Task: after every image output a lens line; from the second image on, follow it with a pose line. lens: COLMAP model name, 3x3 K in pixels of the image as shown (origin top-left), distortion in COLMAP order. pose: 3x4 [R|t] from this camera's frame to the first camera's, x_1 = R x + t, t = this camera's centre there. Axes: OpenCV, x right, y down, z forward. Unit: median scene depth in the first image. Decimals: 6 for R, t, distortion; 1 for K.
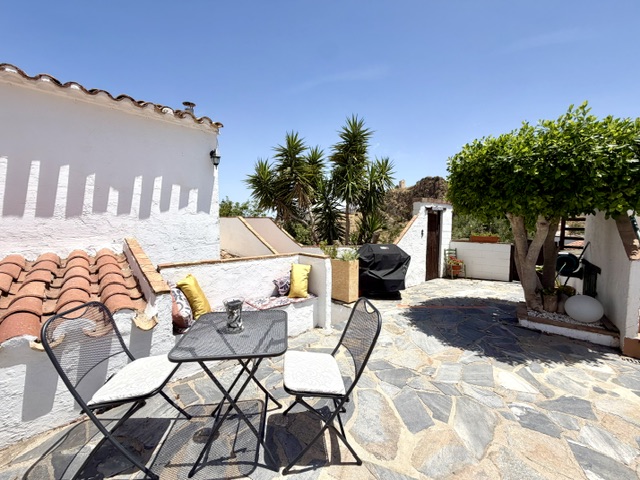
lens RADIAL K [[259.8, 0, 319.9], [0, 259.8, 243.6], [0, 0, 1]] dist [-0.001149, 0.000468]
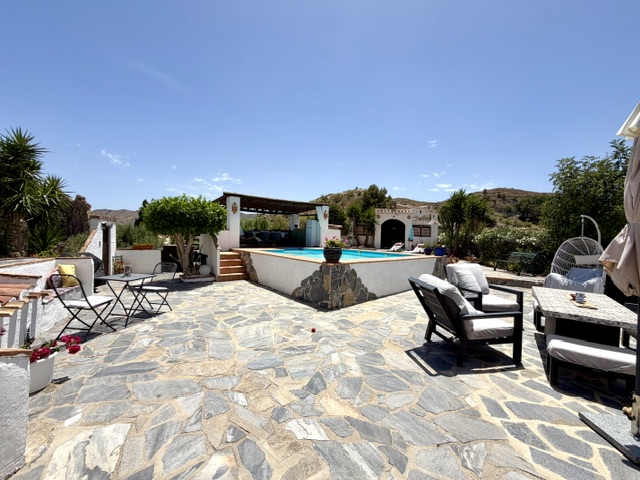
lens RADIAL K [[259.8, 0, 321.5], [0, 259.8, 239.2], [0, 0, 1]] dist [-0.001149, 0.000468]
pose [[0.257220, 0.009733, 0.966304, -0.566738], [0.060272, 0.997841, -0.026094, 0.037918], [-0.964471, 0.064953, 0.256078, -0.381867]]
